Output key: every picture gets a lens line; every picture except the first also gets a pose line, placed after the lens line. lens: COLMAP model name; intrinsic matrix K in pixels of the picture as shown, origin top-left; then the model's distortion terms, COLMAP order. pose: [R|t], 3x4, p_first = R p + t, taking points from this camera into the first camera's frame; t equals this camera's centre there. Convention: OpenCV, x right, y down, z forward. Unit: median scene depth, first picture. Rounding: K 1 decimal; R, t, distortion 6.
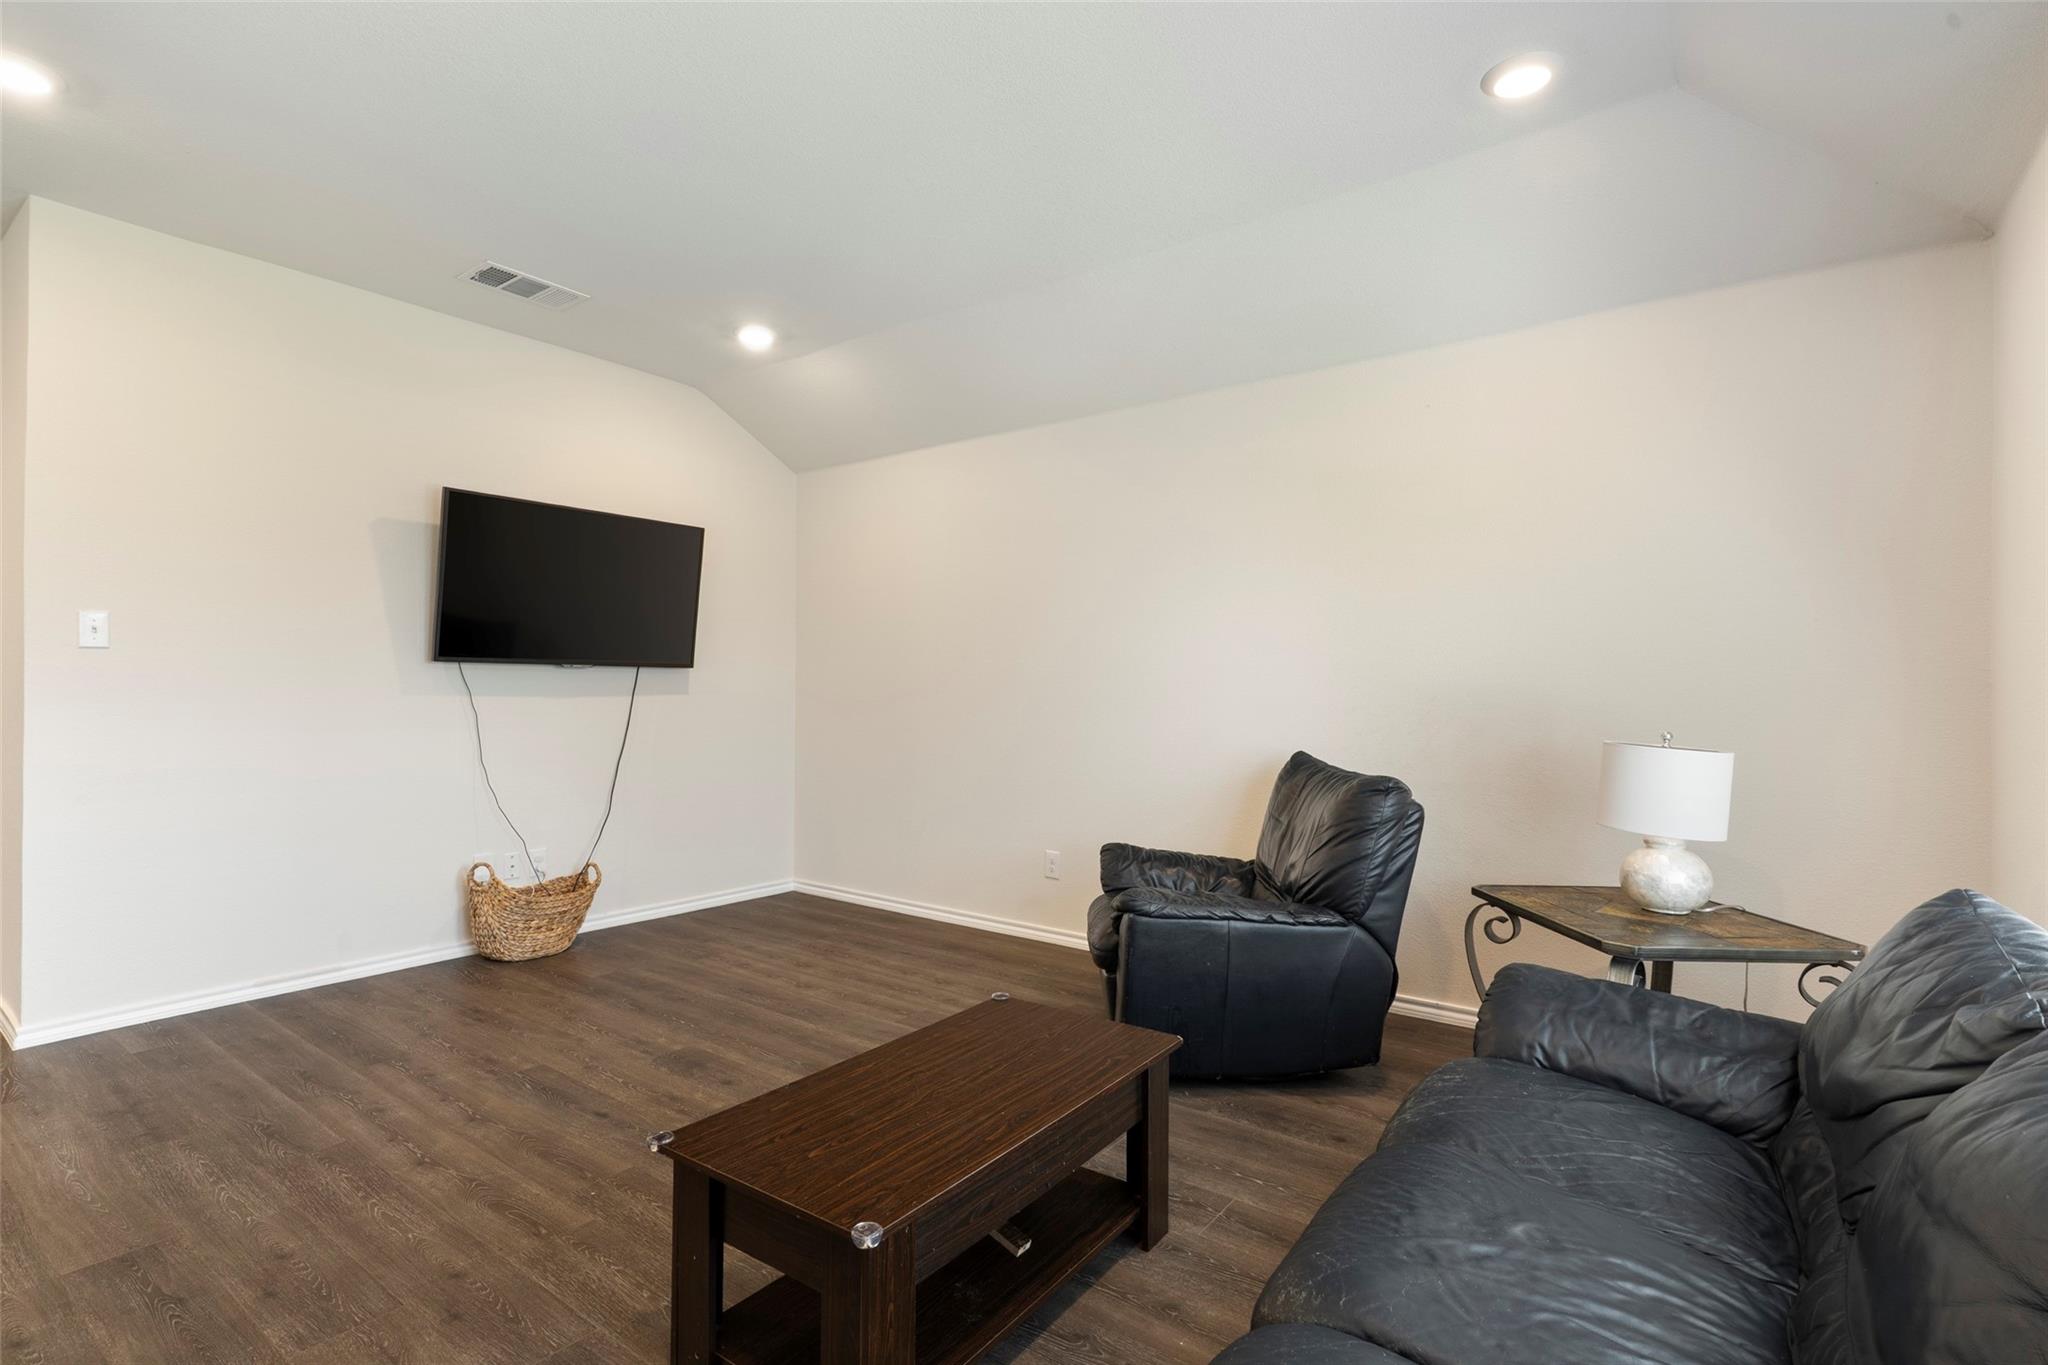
lens RADIAL K [[978.0, 0, 1008.6], [0, 978.0, 681.0], [0, 0, 1]] dist [0.003516, -0.000841]
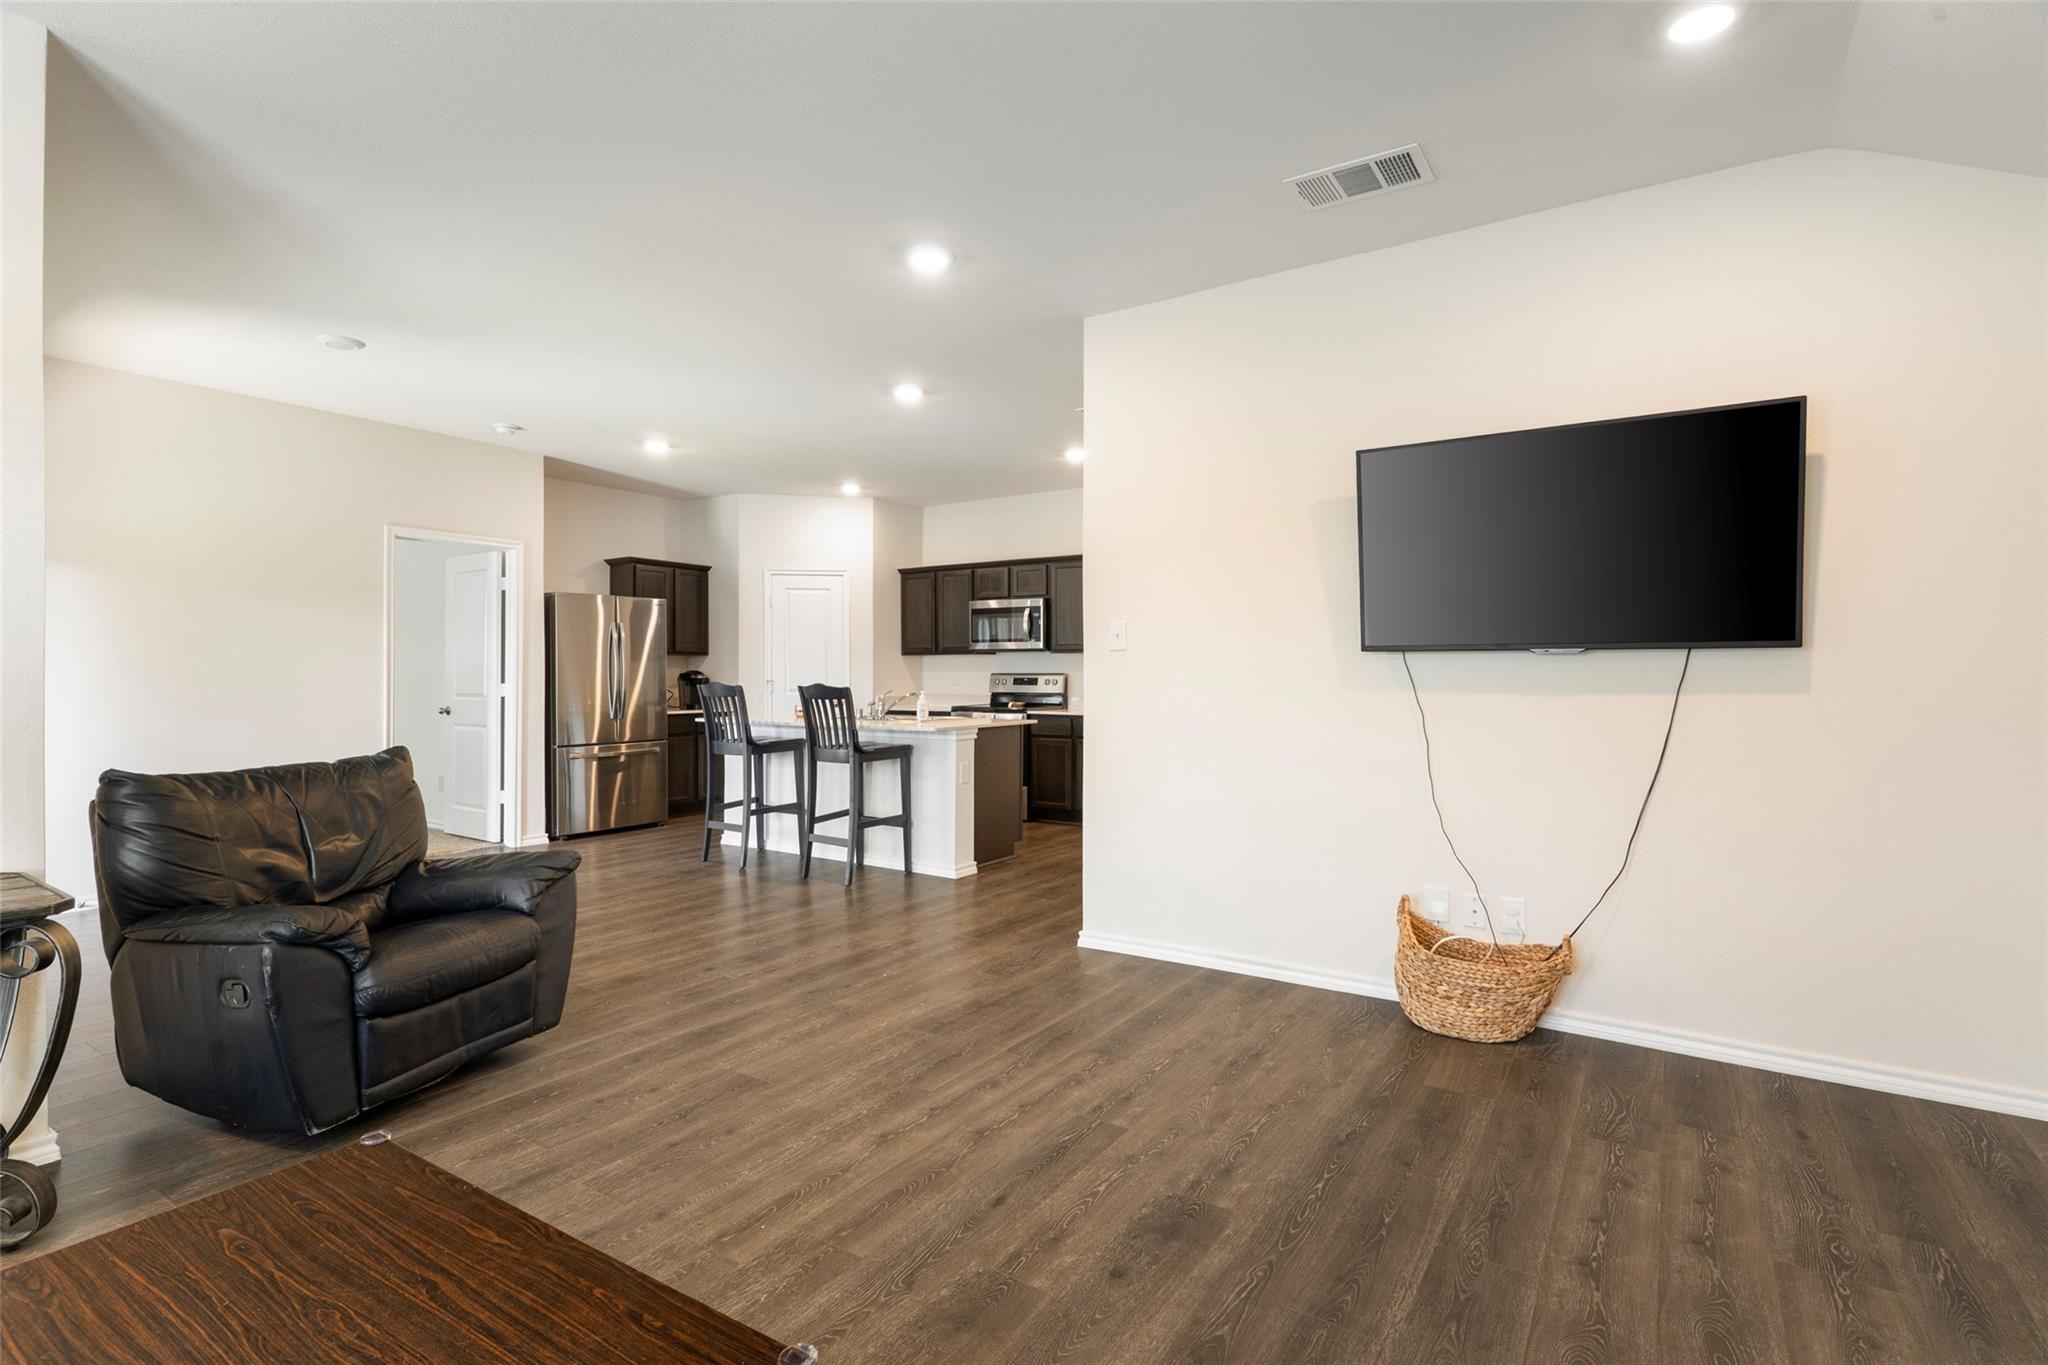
lens RADIAL K [[978.0, 0, 1010.1], [0, 978.0, 683.3], [0, 0, 1]] dist [0.003516, -0.000841]
pose [[0.057548, 0.001080, -0.998342, 0.315123], [0.007448, 0.999971, 0.001511, 0.005873], [0.998315, -0.007523, 0.057539, 0.753939]]
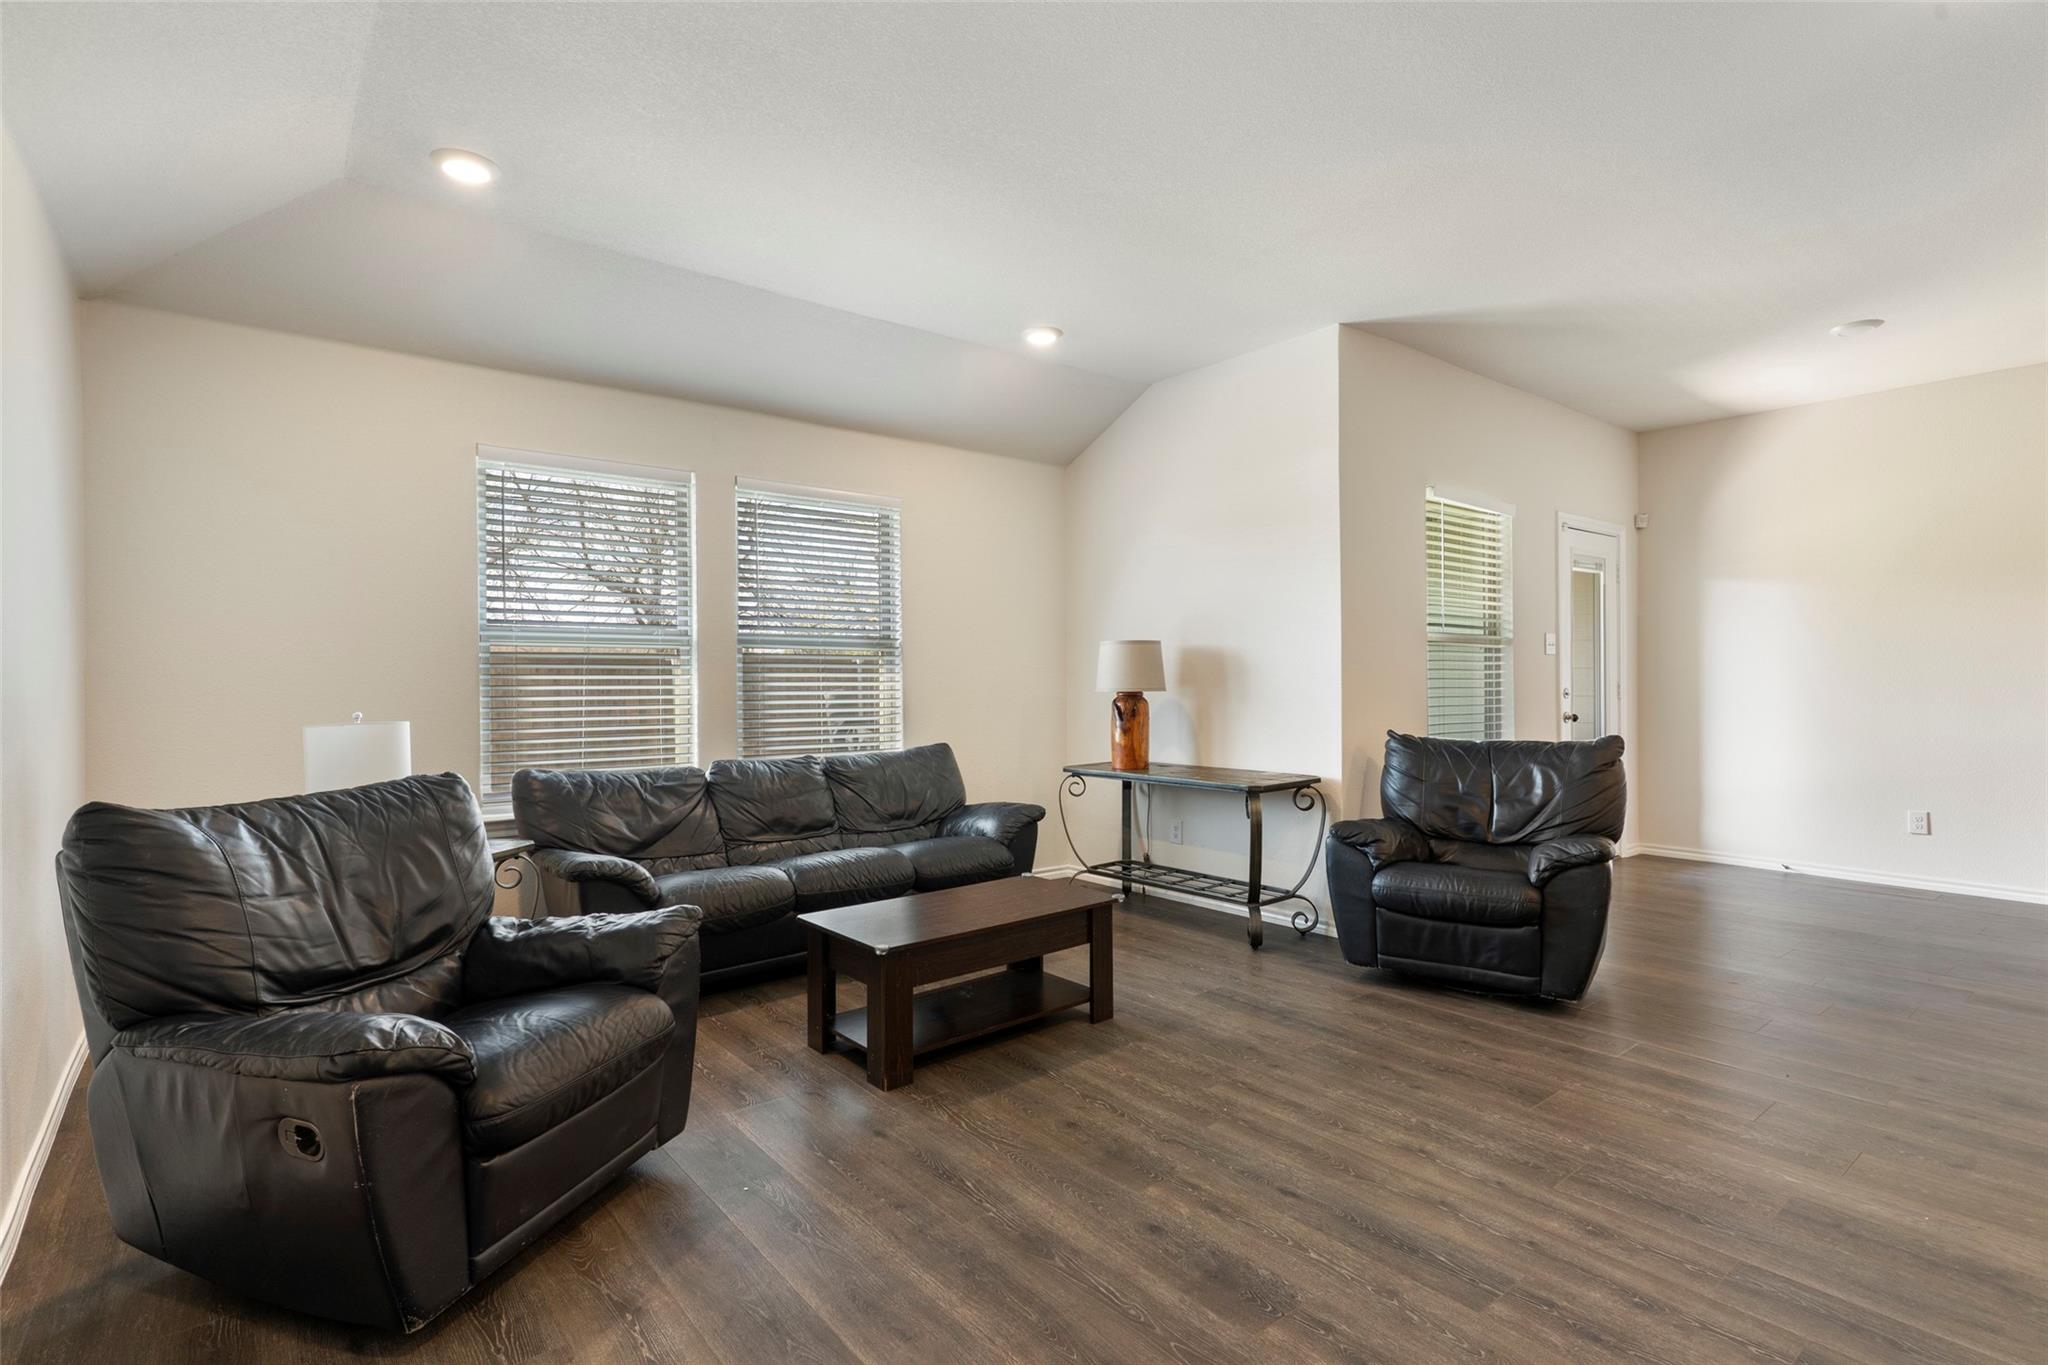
lens RADIAL K [[978.0, 0, 1002.8], [0, 978.0, 682.6], [0, 0, 1]] dist [0.003516, -0.000841]
pose [[-0.967567, -0.000564, 0.252613, -0.305170], [-0.001361, 0.999995, -0.002979, 0.009762], [-0.252610, -0.003226, -0.967563, 1.457883]]
